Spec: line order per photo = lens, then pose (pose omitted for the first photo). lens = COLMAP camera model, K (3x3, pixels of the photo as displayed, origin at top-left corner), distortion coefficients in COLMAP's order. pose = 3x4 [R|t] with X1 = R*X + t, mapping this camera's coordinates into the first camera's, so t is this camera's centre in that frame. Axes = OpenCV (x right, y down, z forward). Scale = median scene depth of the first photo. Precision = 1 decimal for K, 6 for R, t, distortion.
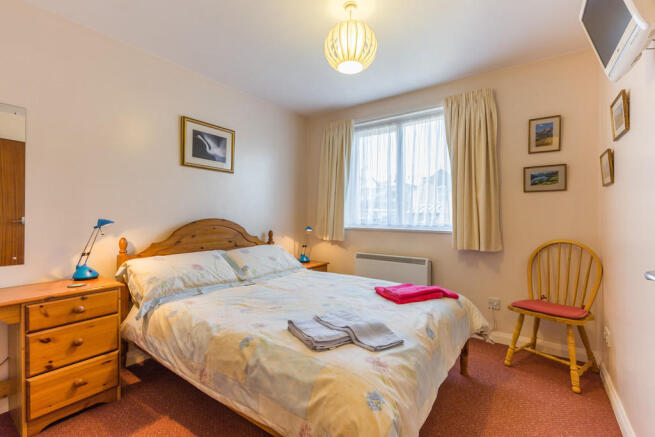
lens RADIAL K [[294.4, 0, 328.0], [0, 294.4, 217.8], [0, 0, 1]] dist [-0.001870, -0.000113]
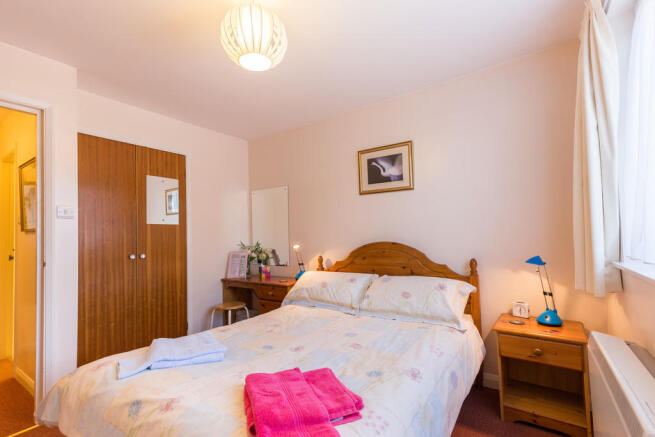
lens RADIAL K [[294.4, 0, 322.6], [0, 294.4, 228.9], [0, 0, 1]] dist [-0.001870, -0.000113]
pose [[0.016785, -0.035007, -0.999246, 0.581474], [0.017748, 0.999240, -0.034708, -0.010139], [0.999702, -0.017152, 0.017393, 0.778290]]
